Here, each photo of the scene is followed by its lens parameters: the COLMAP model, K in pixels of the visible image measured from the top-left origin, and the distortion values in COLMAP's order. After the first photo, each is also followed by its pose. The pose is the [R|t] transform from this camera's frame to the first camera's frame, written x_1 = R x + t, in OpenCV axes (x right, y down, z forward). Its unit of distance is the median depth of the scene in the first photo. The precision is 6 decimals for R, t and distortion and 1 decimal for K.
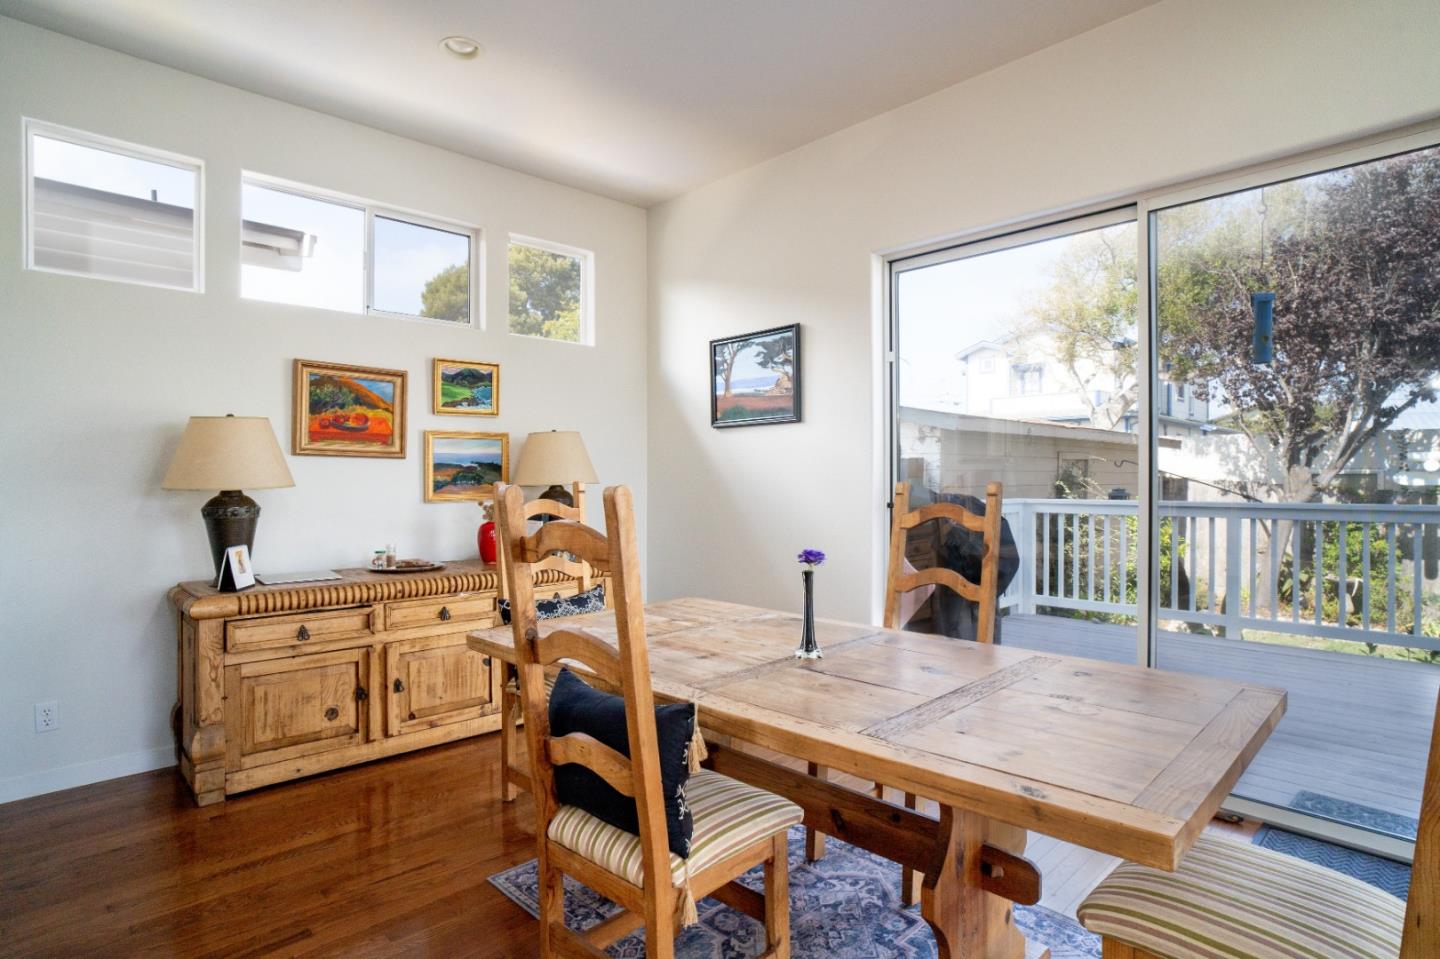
lens RADIAL K [[749.1, 0, 708.5], [0, 749.1, 479.8], [0, 0, 1]] dist [-0.054230, 0.027836]
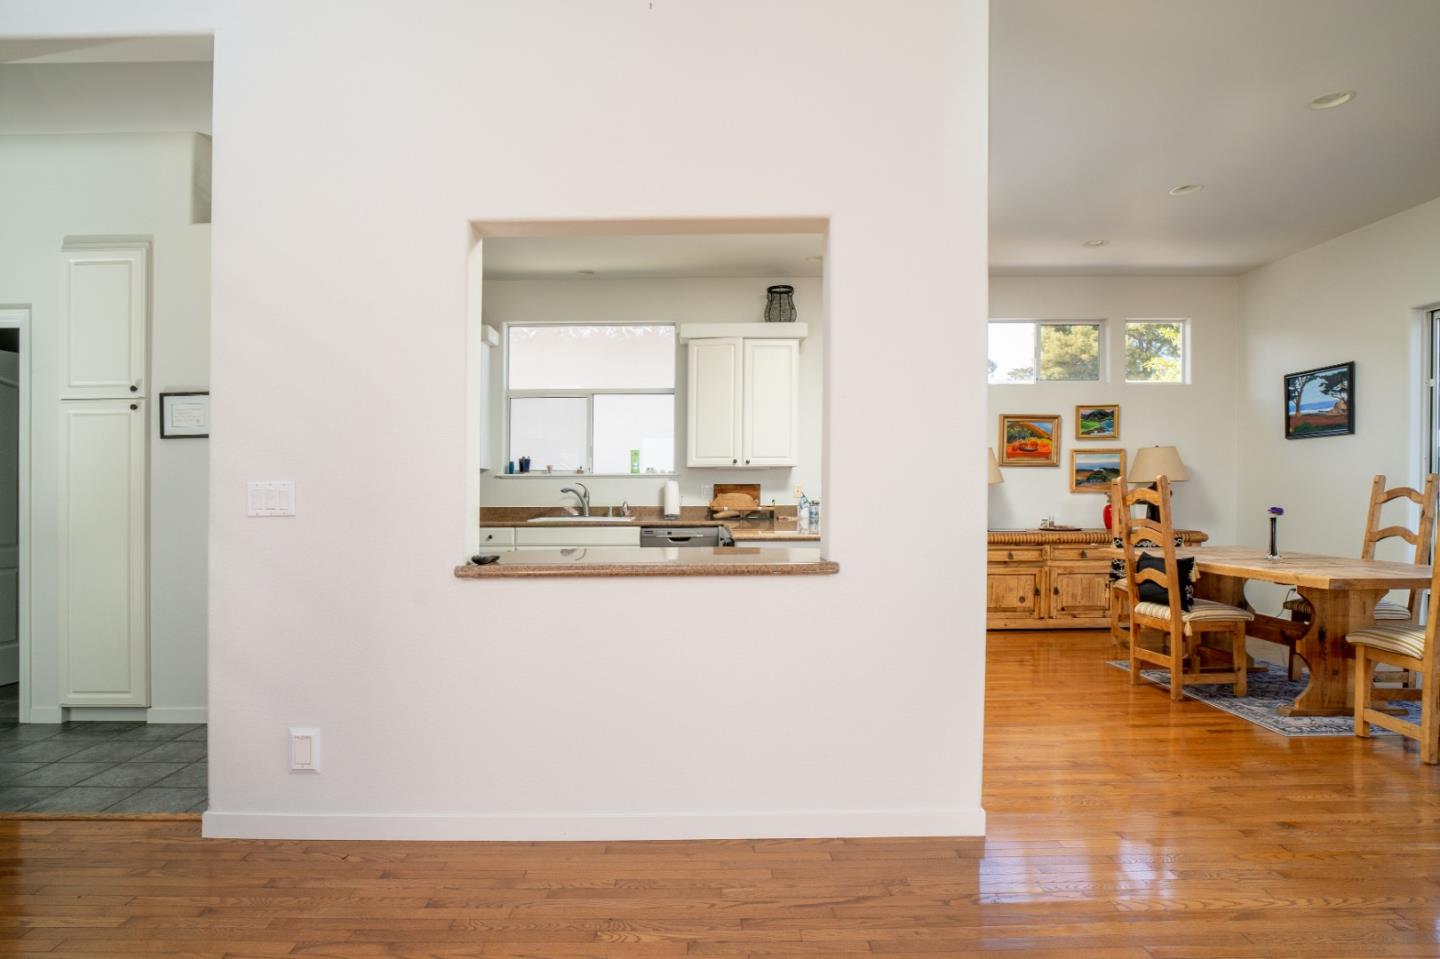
lens RADIAL K [[766.0, 0, 725.2], [0, 766.0, 521.9], [0, 0, 1]] dist [-0.028265, 0.001628]
pose [[0.731337, 0.025708, -0.681532, 0.226233], [0.004248, 0.999098, 0.042246, 0.020859], [0.682003, -0.033791, 0.730568, -0.802193]]
